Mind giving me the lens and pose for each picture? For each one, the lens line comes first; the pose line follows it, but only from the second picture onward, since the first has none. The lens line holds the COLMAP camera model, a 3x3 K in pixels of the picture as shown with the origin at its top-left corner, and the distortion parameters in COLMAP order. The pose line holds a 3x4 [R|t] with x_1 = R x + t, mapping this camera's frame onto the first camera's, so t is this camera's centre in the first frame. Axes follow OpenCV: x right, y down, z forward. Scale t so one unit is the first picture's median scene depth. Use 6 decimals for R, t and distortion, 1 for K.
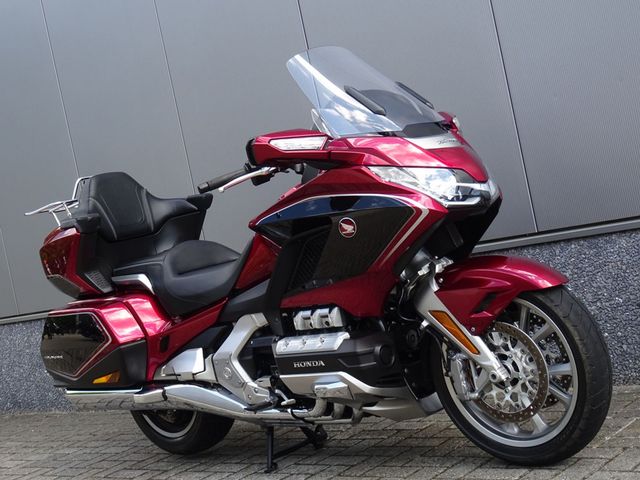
lens RADIAL K [[989.7, 0, 320.0], [0, 989.7, 240.0], [0, 0, 1]] dist [0.017258, 0.019298]
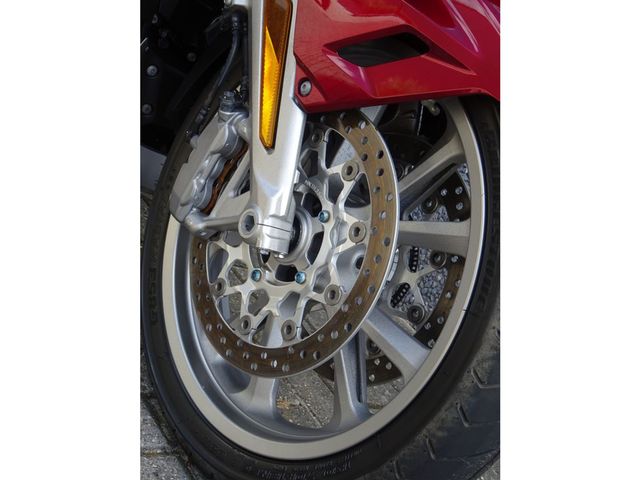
lens RADIAL K [[1049.2, 0, 320.0], [0, 1049.2, 240.0], [0, 0, 1]] dist [0.007976, 0.004405]
pose [[0.708627, 0.695182, 0.120708, 0.151809], [-0.703880, 0.684614, 0.189357, 0.054577], [0.048999, -0.219147, 0.974461, 0.637630]]
